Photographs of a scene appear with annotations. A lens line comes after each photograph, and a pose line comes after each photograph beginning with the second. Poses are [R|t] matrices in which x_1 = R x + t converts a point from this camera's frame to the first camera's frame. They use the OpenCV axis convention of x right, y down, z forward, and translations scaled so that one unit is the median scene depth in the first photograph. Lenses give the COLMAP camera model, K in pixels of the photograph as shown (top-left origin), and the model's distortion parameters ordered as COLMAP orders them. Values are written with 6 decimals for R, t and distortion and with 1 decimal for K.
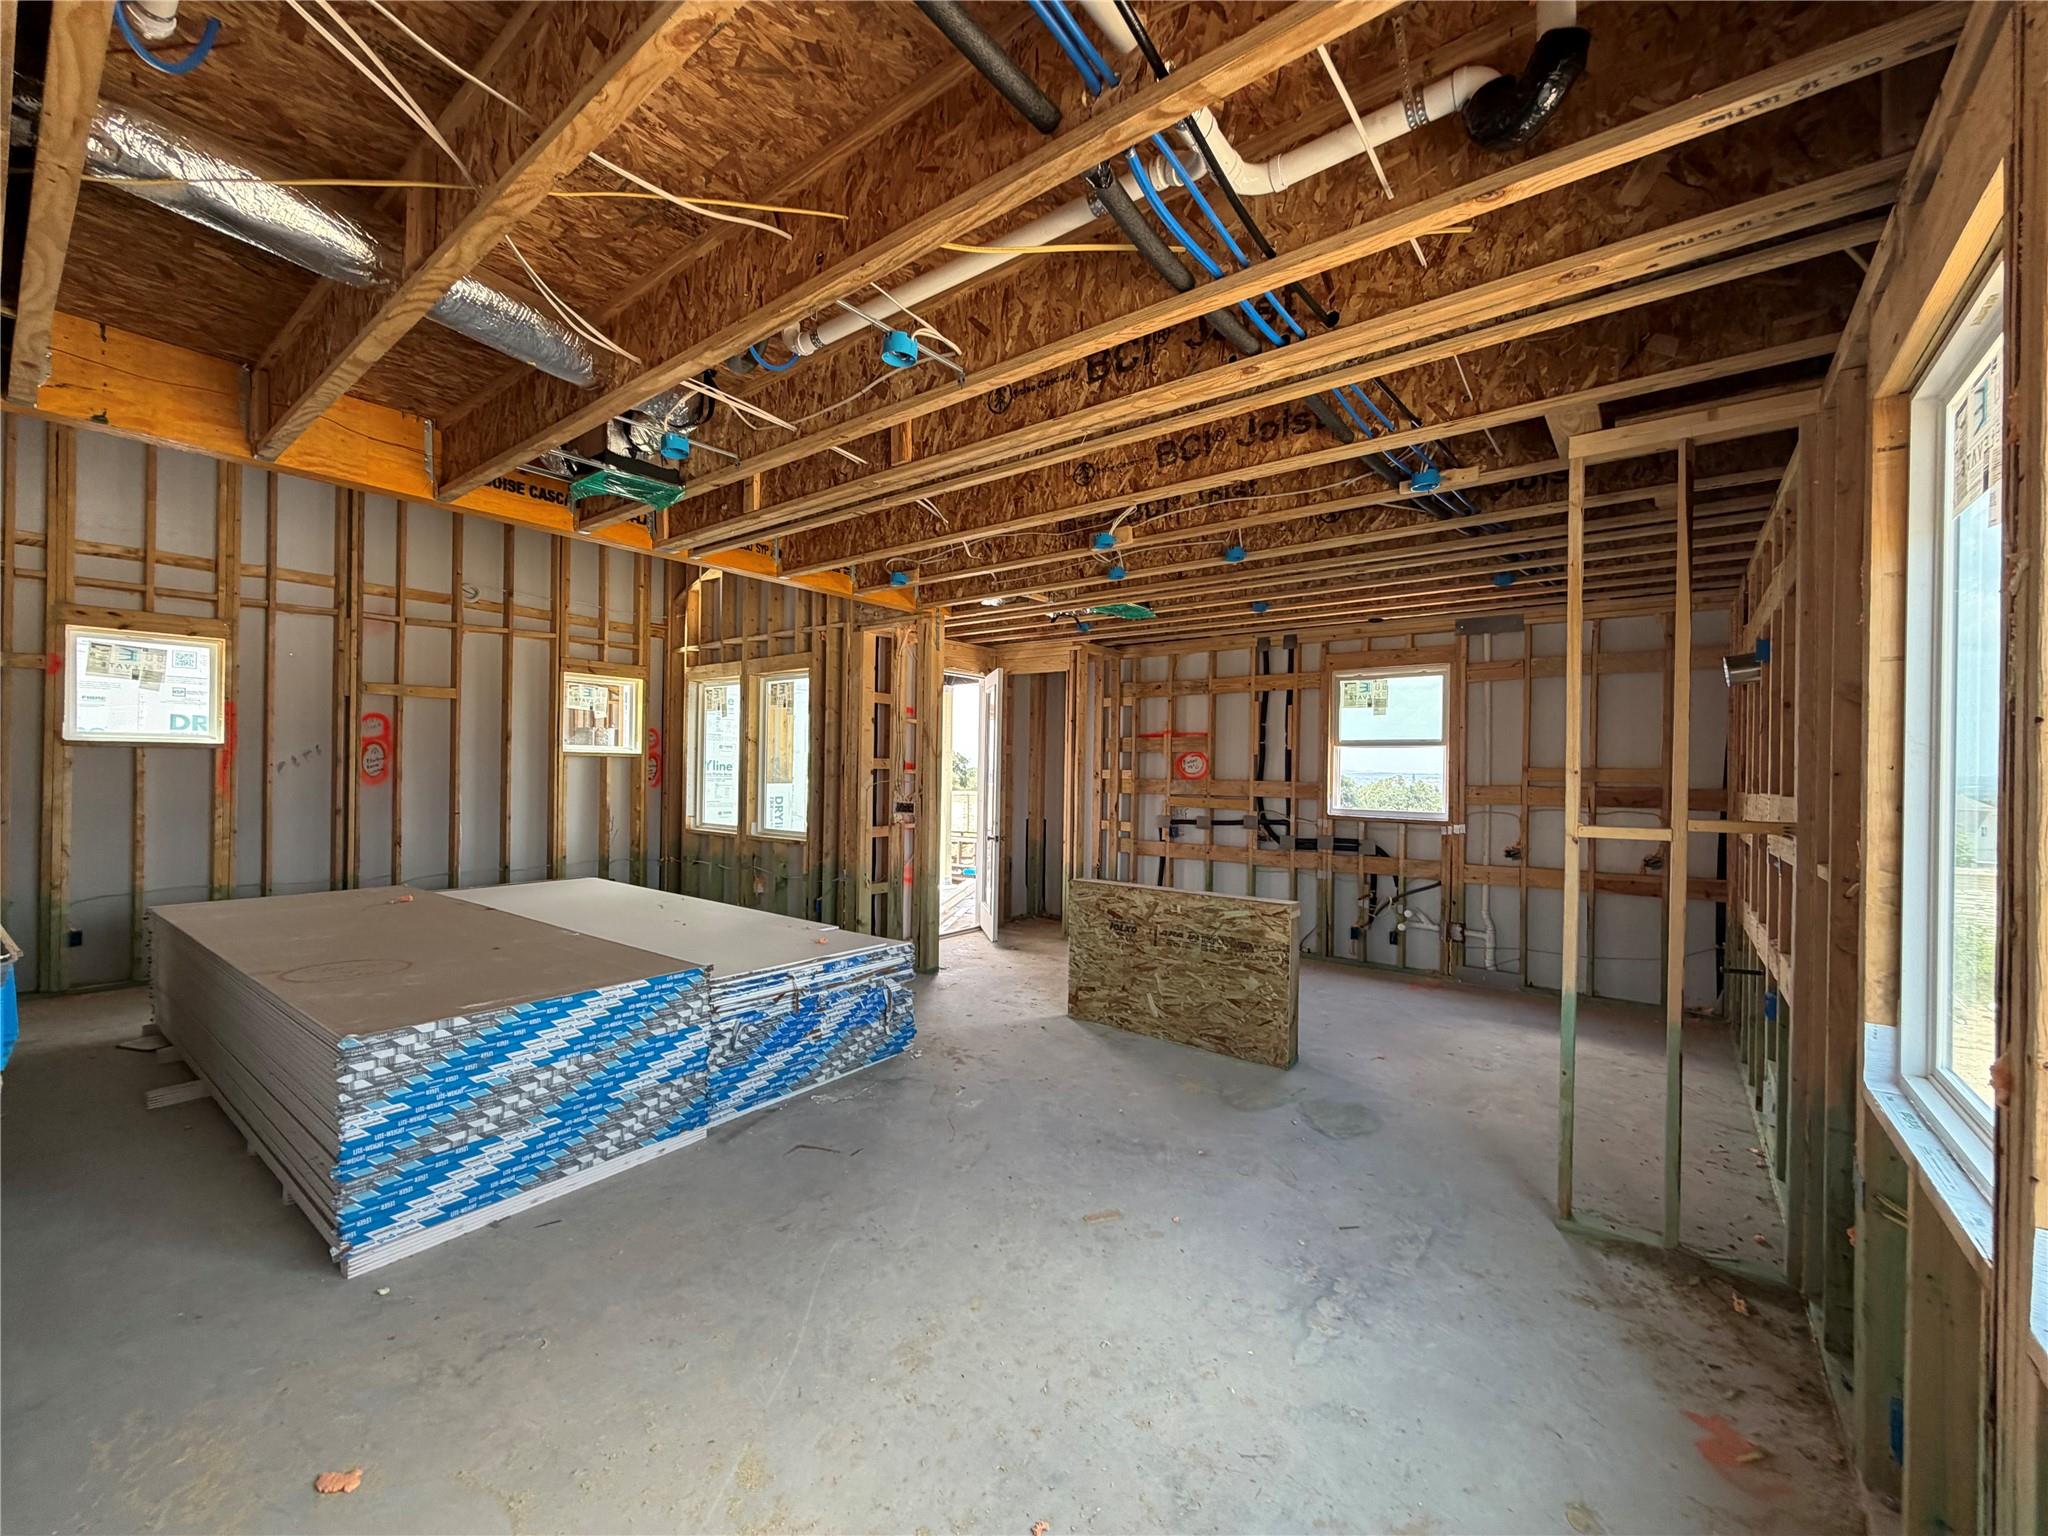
lens RADIAL K [[818.8, 0, 1021.6], [0, 818.8, 760.1], [0, 0, 1]] dist [0.001348, 0.000307]
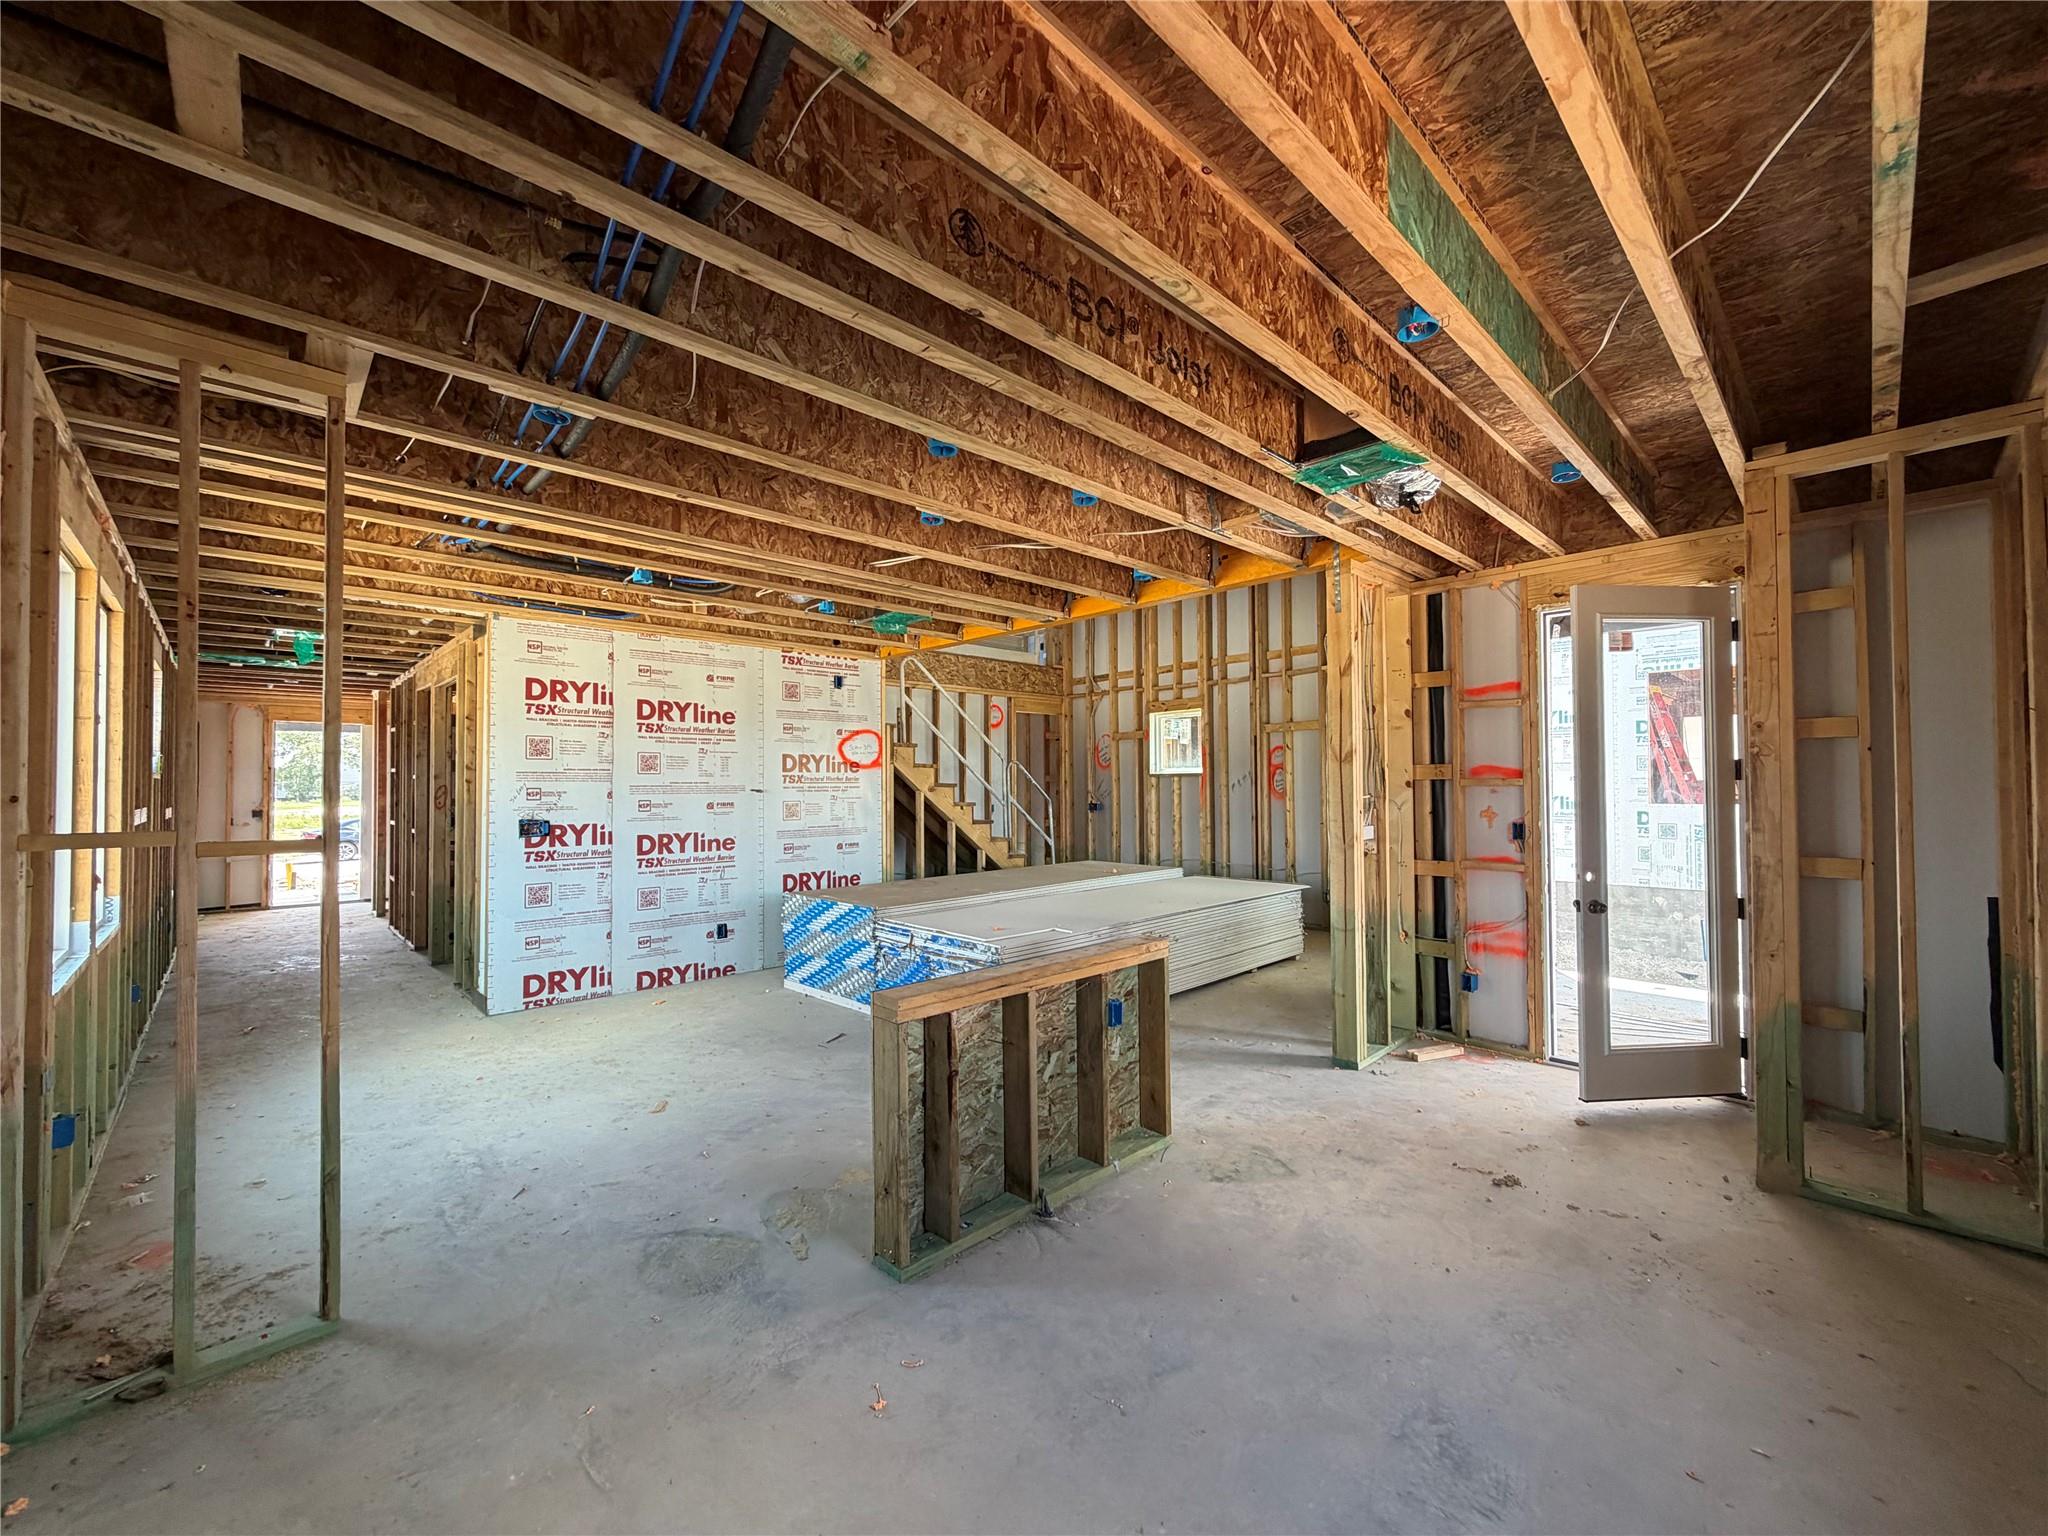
lens RADIAL K [[818.8, 0, 1012.6], [0, 818.8, 775.7], [0, 0, 1]] dist [0.001348, 0.000307]
pose [[-0.147472, -0.027268, -0.988690, 1.239171], [0.015240, 0.999439, -0.029838, 0.050351], [0.988949, -0.019468, -0.146973, 1.614727]]
